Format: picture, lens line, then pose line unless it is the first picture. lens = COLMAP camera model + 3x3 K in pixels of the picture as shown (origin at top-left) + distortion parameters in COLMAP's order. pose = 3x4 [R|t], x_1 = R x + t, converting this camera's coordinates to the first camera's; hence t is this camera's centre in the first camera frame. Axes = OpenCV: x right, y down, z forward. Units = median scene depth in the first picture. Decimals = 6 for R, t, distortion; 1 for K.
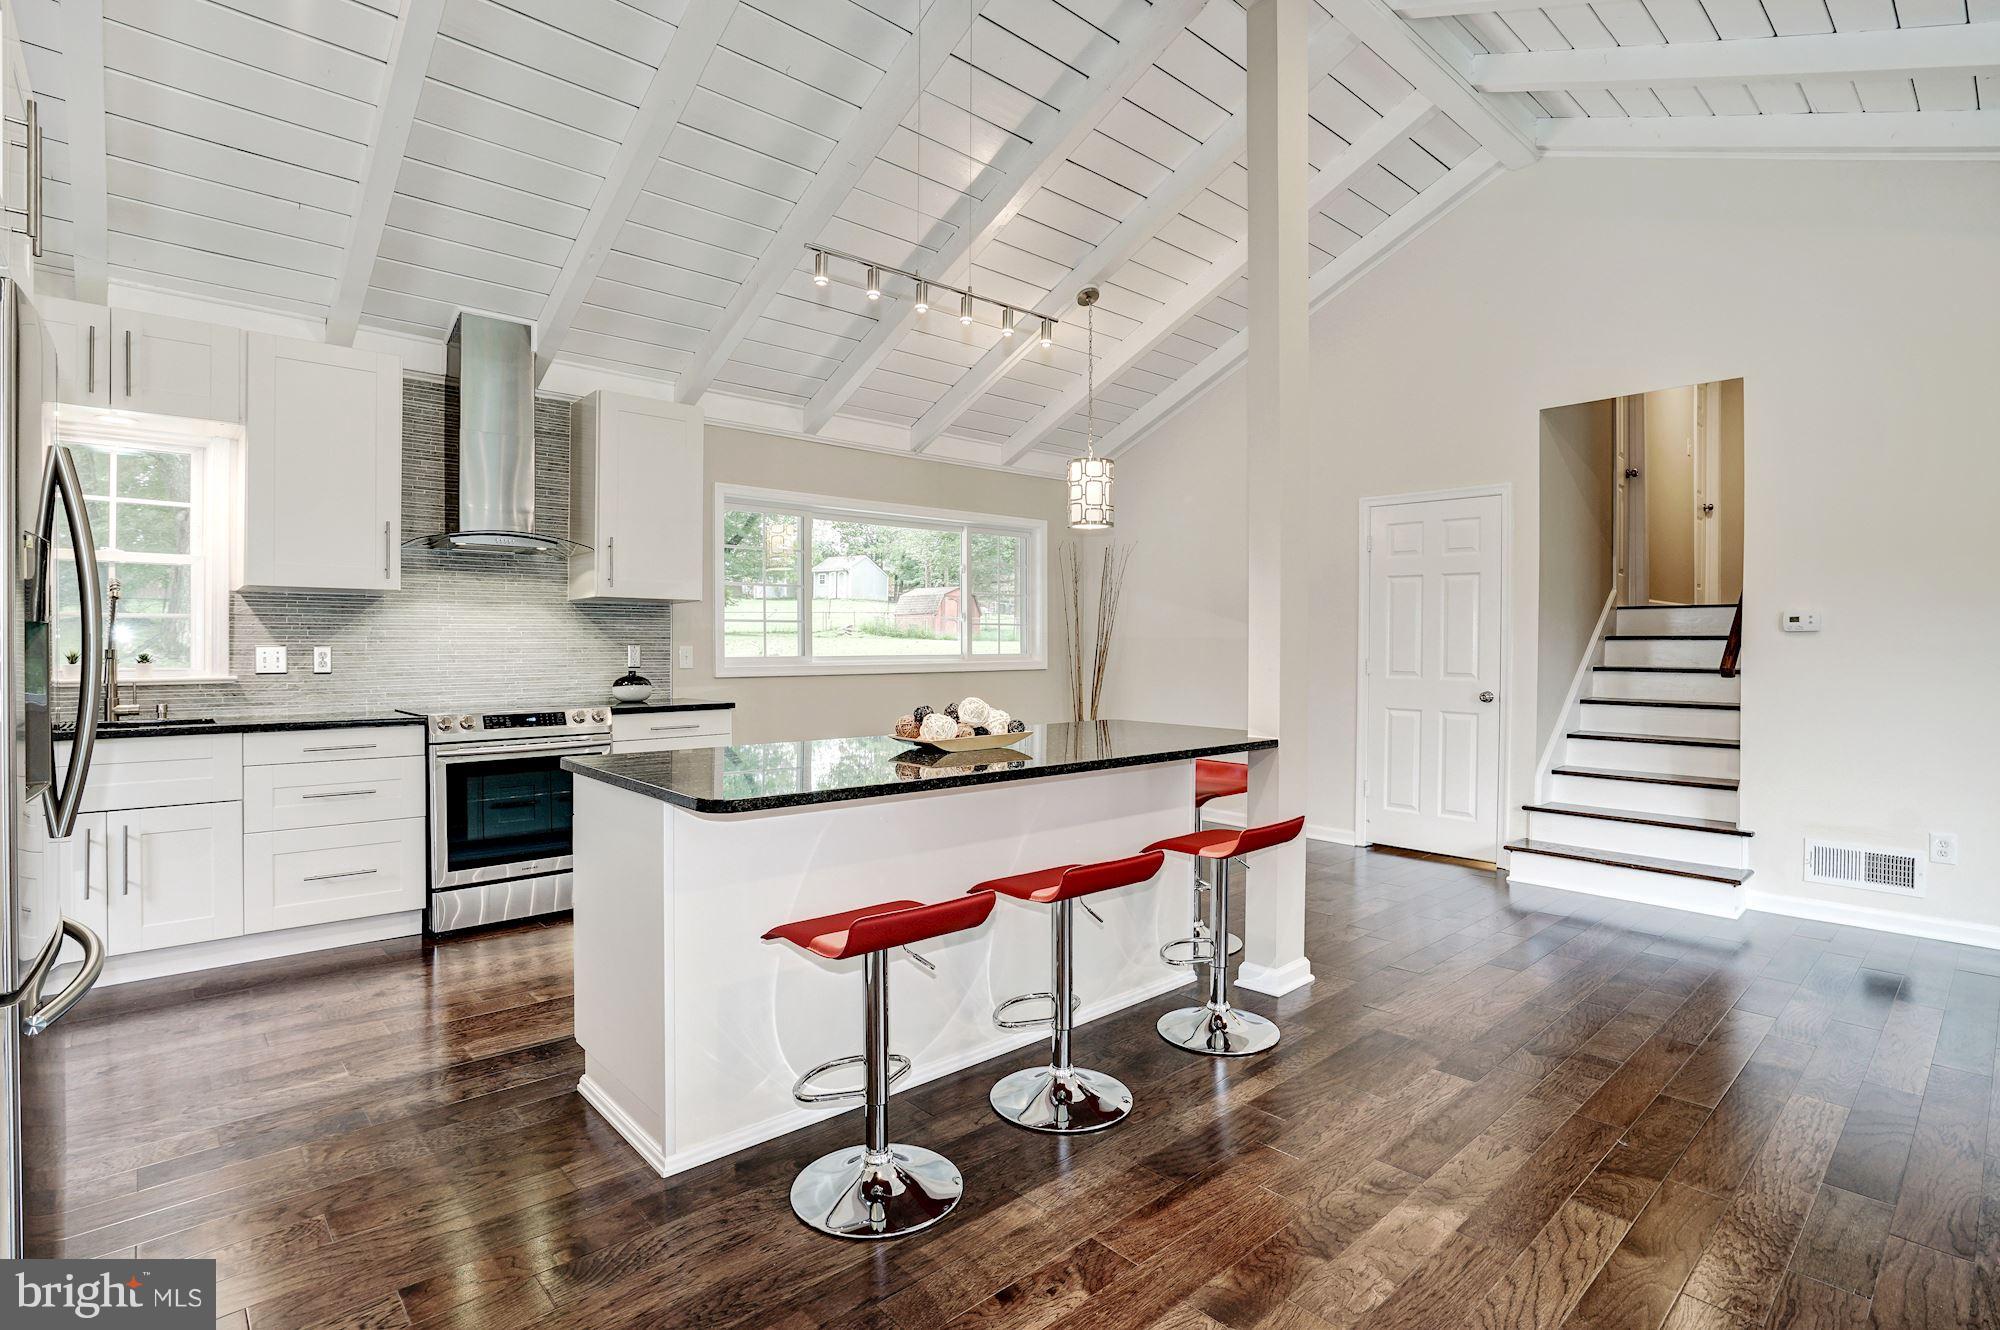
lens RADIAL K [[962.7, 0, 1000.9], [0, 962.7, 658.6], [0, 0, 1]] dist [-0.054190, 0.021375]
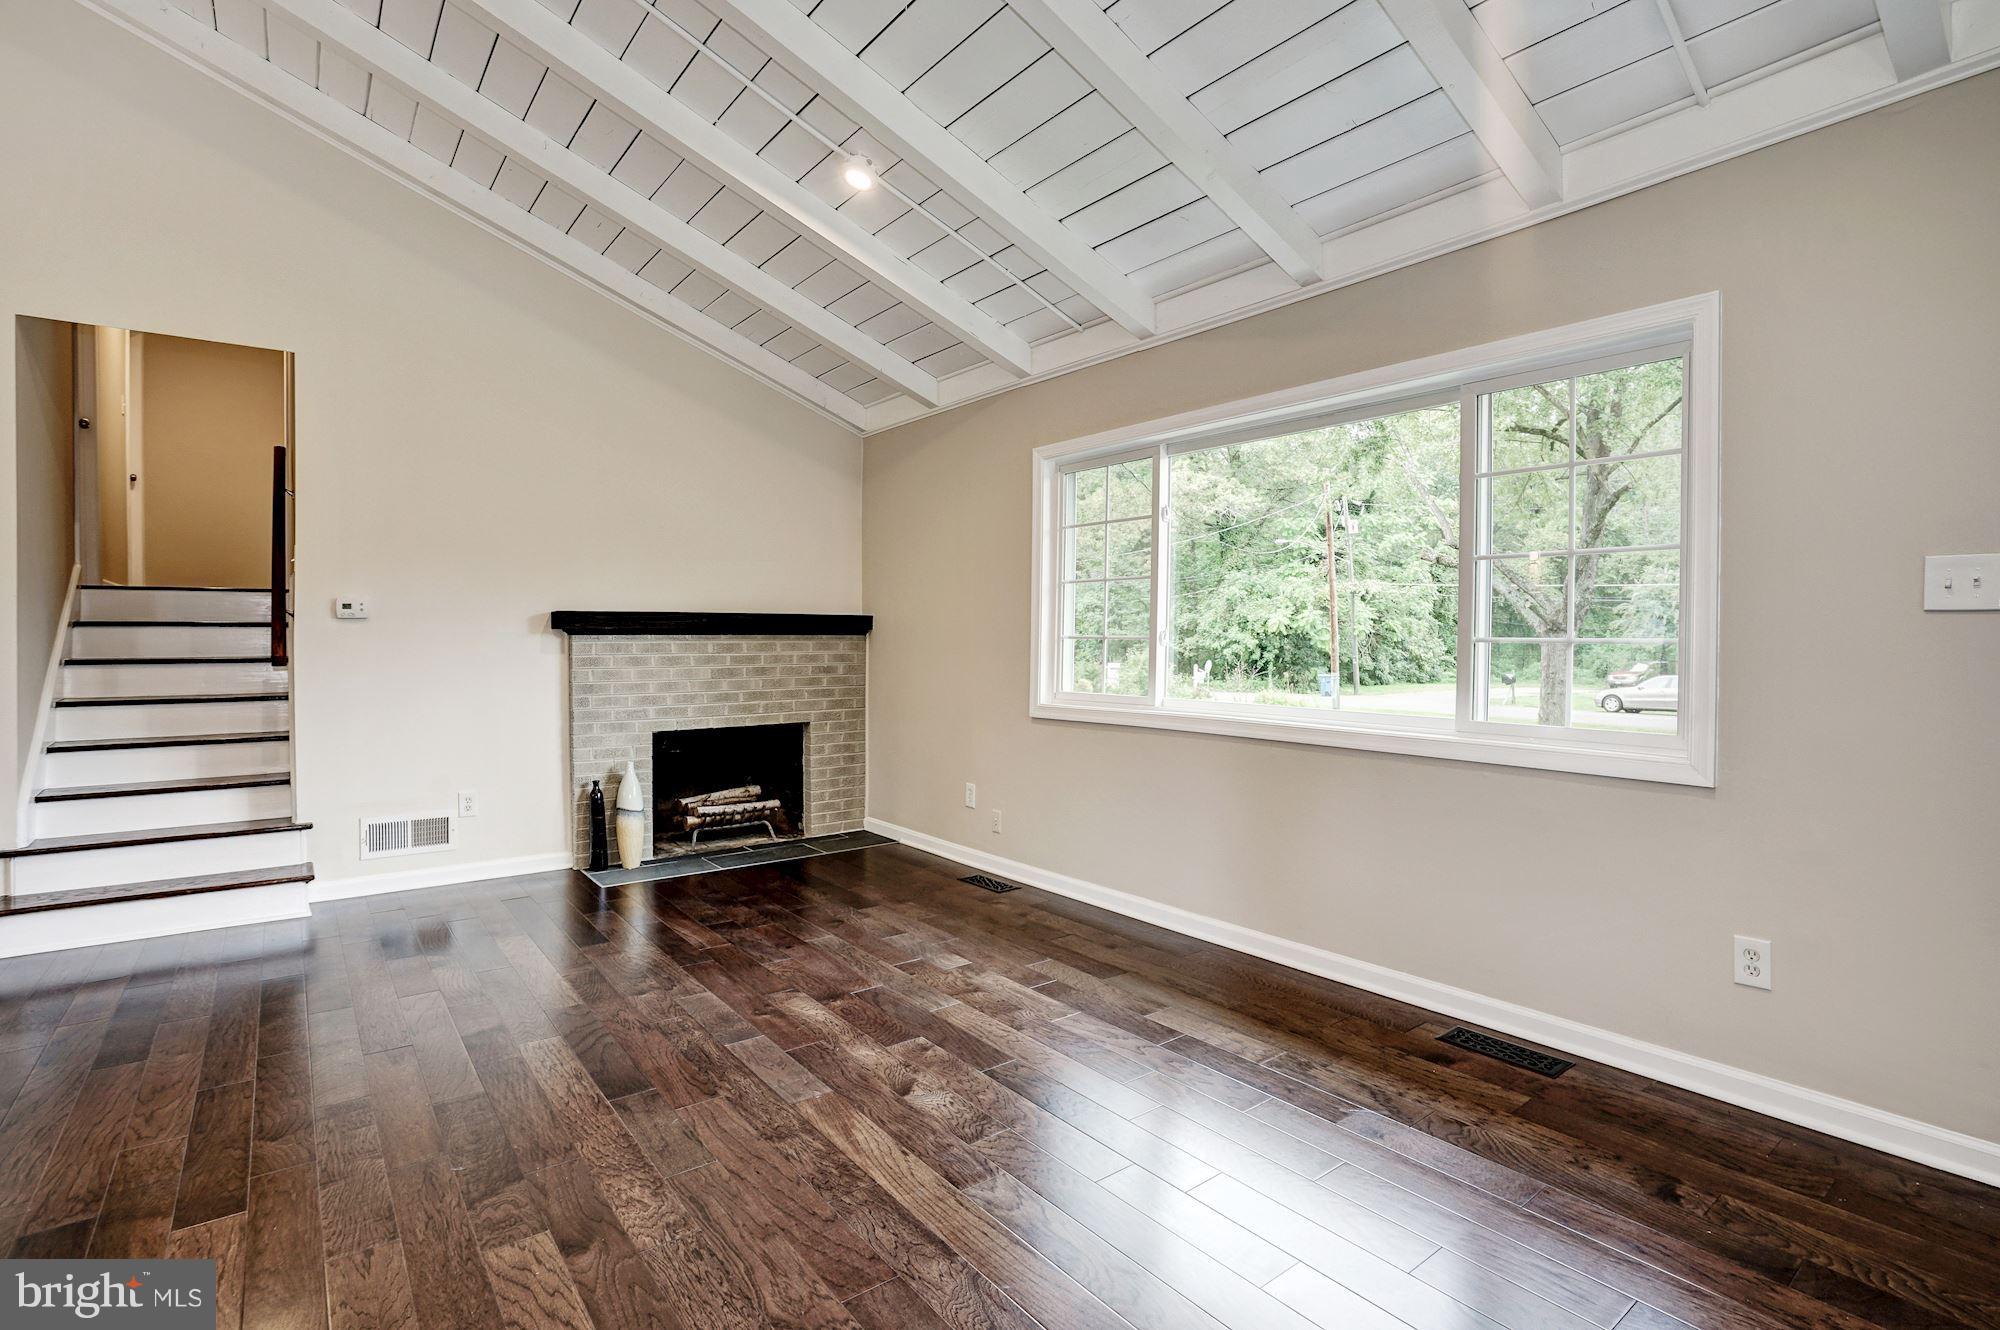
lens RADIAL K [[962.7, 0, 1000.9], [0, 962.7, 658.6], [0, 0, 1]] dist [-0.054190, 0.021375]
pose [[0.094120, -0.028839, 0.995143, -0.098824], [0.016577, 0.999487, 0.027397, -0.001296], [-0.995423, 0.013918, 0.094550, 0.190643]]
